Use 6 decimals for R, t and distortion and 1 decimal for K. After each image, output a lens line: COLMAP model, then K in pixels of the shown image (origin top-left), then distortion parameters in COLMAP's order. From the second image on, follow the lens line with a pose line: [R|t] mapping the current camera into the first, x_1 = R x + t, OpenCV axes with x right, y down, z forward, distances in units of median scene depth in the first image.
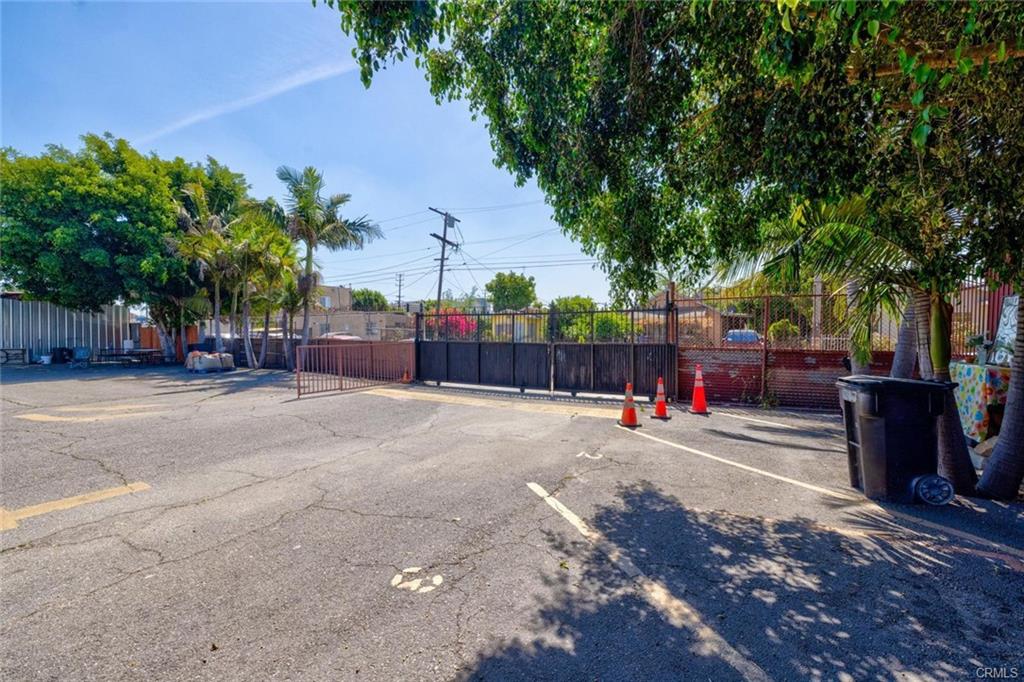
lens RADIAL K [[428.3, 0, 512.6], [0, 428.3, 341.4], [0, 0, 1]] dist [0.002340, 0.000426]
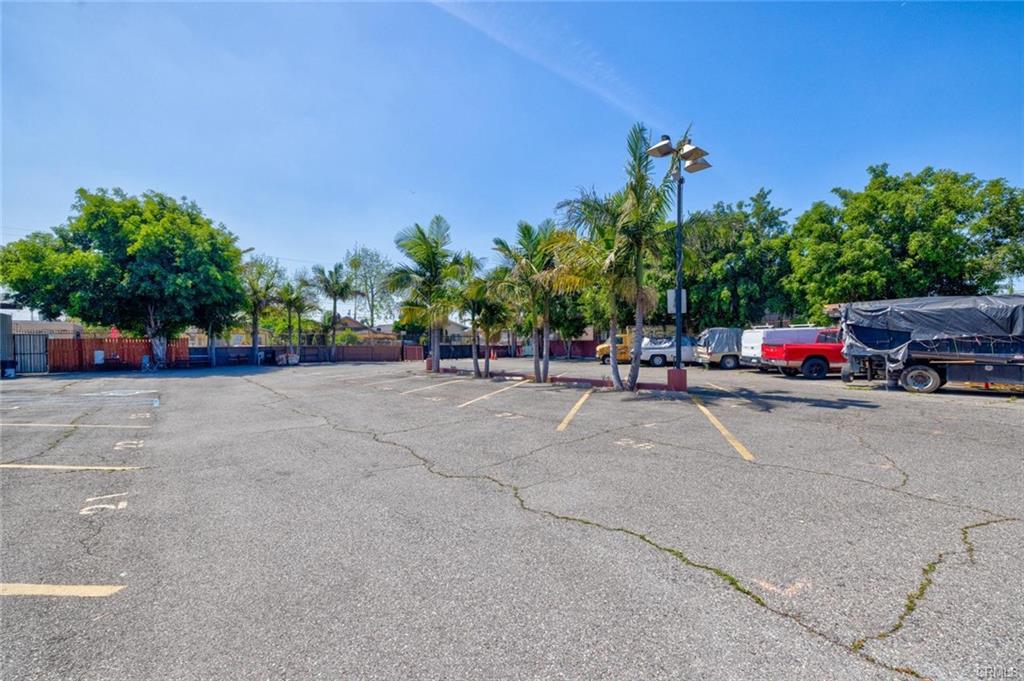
lens RADIAL K [[428.3, 0, 512.6], [0, 428.3, 340.9], [0, 0, 1]] dist [0.002340, 0.000426]
pose [[0.367281, -0.000452, 0.930110, -2.222479], [0.023632, 0.999682, -0.008846, 0.008399], [-0.929810, 0.025230, 0.367175, -0.536004]]
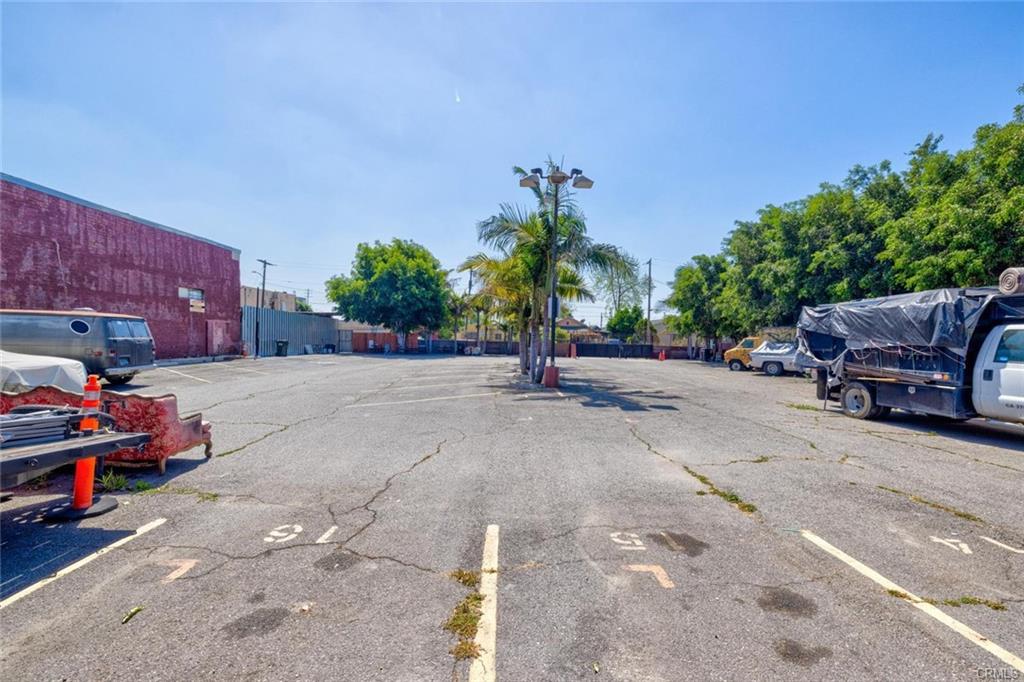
lens RADIAL K [[442.4, 0, 513.8], [0, 442.4, 342.5], [0, 0, 1]] dist [-0.000596, 0.000317]
pose [[0.860624, 0.012940, 0.509077, -1.927017], [-0.010478, 0.999915, -0.007701, 0.018670], [-0.509134, 0.001293, 0.860687, -1.280150]]
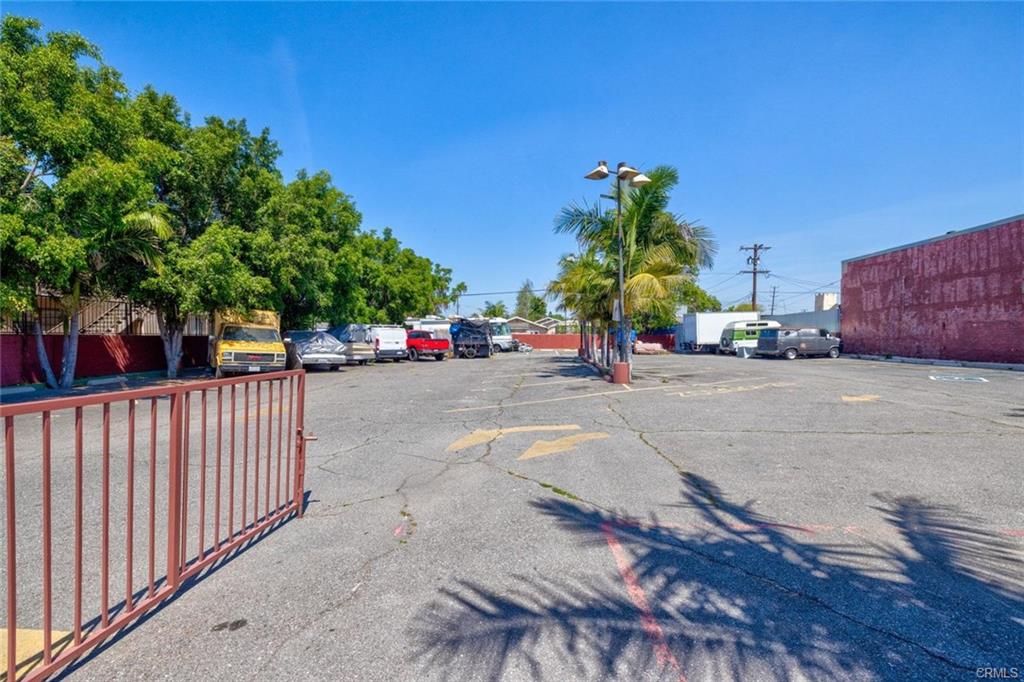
lens RADIAL K [[428.3, 0, 512.6], [0, 428.3, 341.4], [0, 0, 1]] dist [0.002340, 0.000426]
pose [[-0.900568, 0.007404, -0.434653, -0.353219], [-0.005093, 0.999607, 0.027582, -0.018143], [0.434686, 0.027053, -0.900176, 0.959614]]
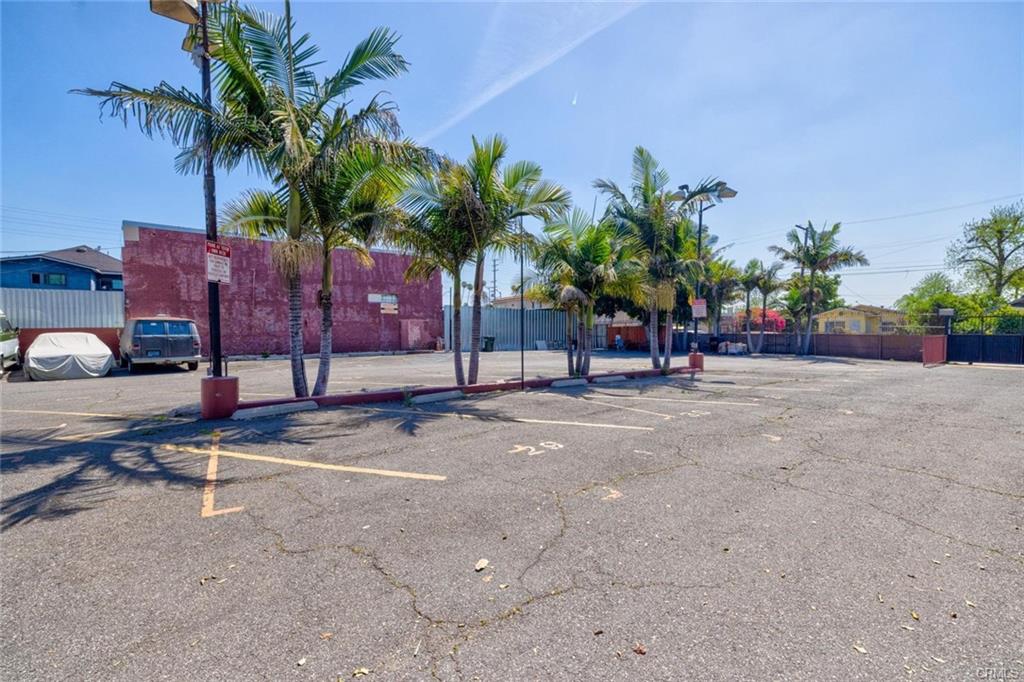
lens RADIAL K [[428.1, 0, 514.0], [0, 428.1, 343.8], [0, 0, 1]] dist [0.000288, 0.000081]
pose [[0.923615, 0.006749, -0.383261, -0.941897], [-0.002774, 0.999936, 0.010925, 0.018108], [0.383311, -0.009027, 0.923575, -0.853085]]
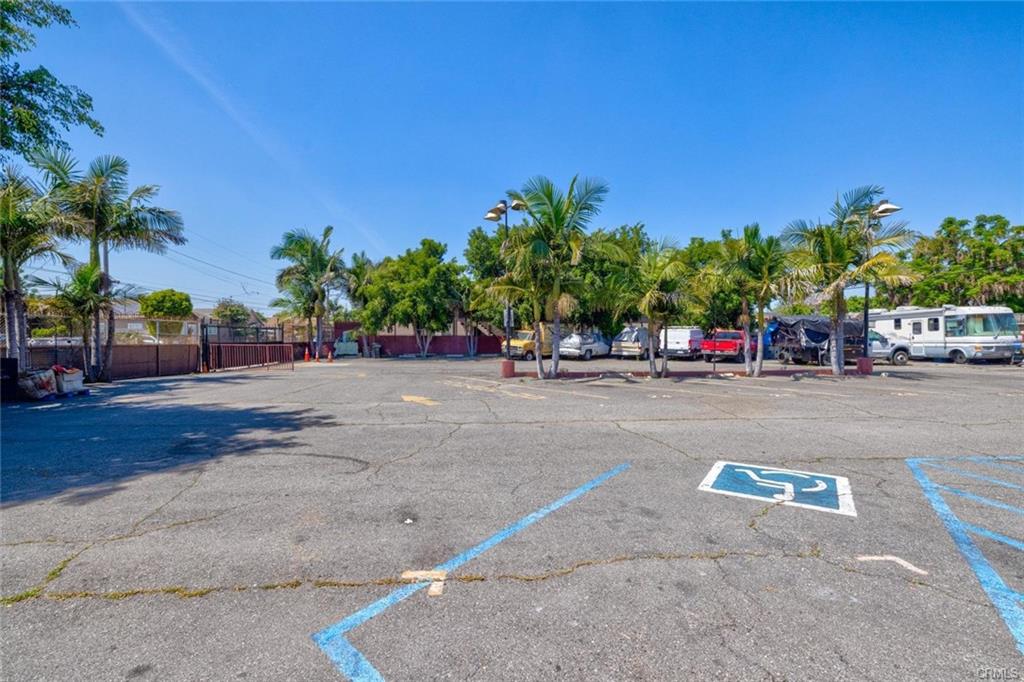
lens RADIAL K [[442.4, 0, 513.8], [0, 442.4, 342.5], [0, 0, 1]] dist [-0.000596, 0.000317]
pose [[-0.517964, -0.013160, 0.855301, -1.946540], [0.014230, 0.999611, 0.023999, -0.020846], [-0.855284, 0.024602, -0.517575, 0.823962]]
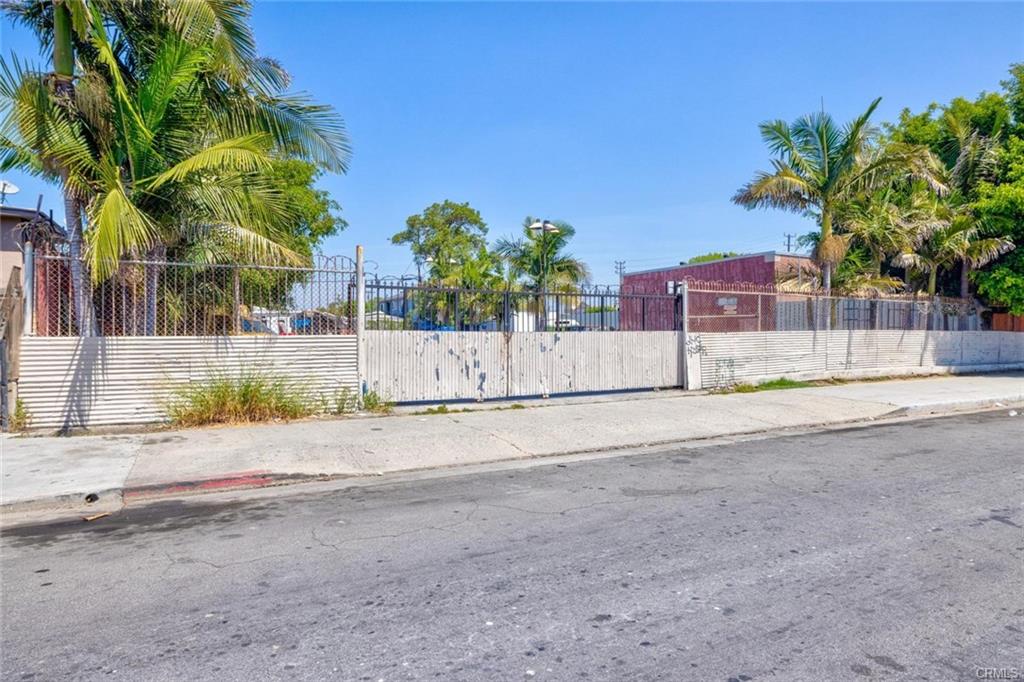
lens RADIAL K [[609.3, 0, 507.8], [0, 609.3, 338.5], [0, 0, 1]] dist [-0.004470, 0.002636]
pose [[-0.541402, 0.004354, -0.840753, 0.775643], [-0.013258, 0.999818, 0.013715, -0.001658], [0.840659, 0.018572, -0.541246, 1.223956]]
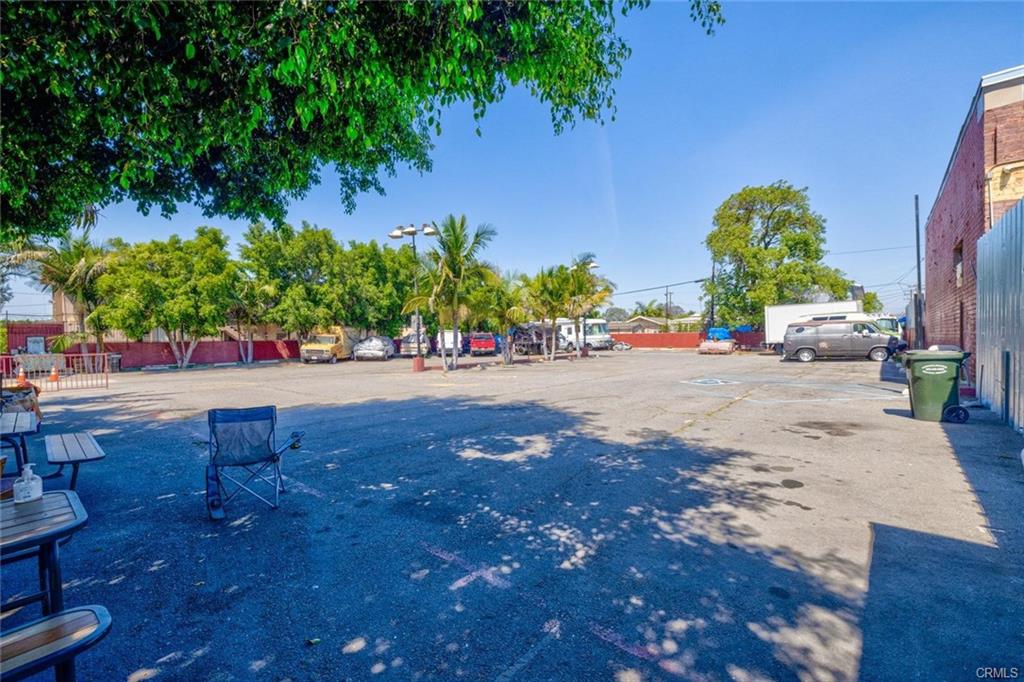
lens RADIAL K [[442.4, 0, 513.8], [0, 442.4, 342.5], [0, 0, 1]] dist [-0.000596, 0.000317]
pose [[-0.978898, 0.014319, 0.203846, -1.505532], [0.020735, 0.999353, 0.029374, -0.031000], [-0.203294, 0.032981, -0.978562, 1.542753]]
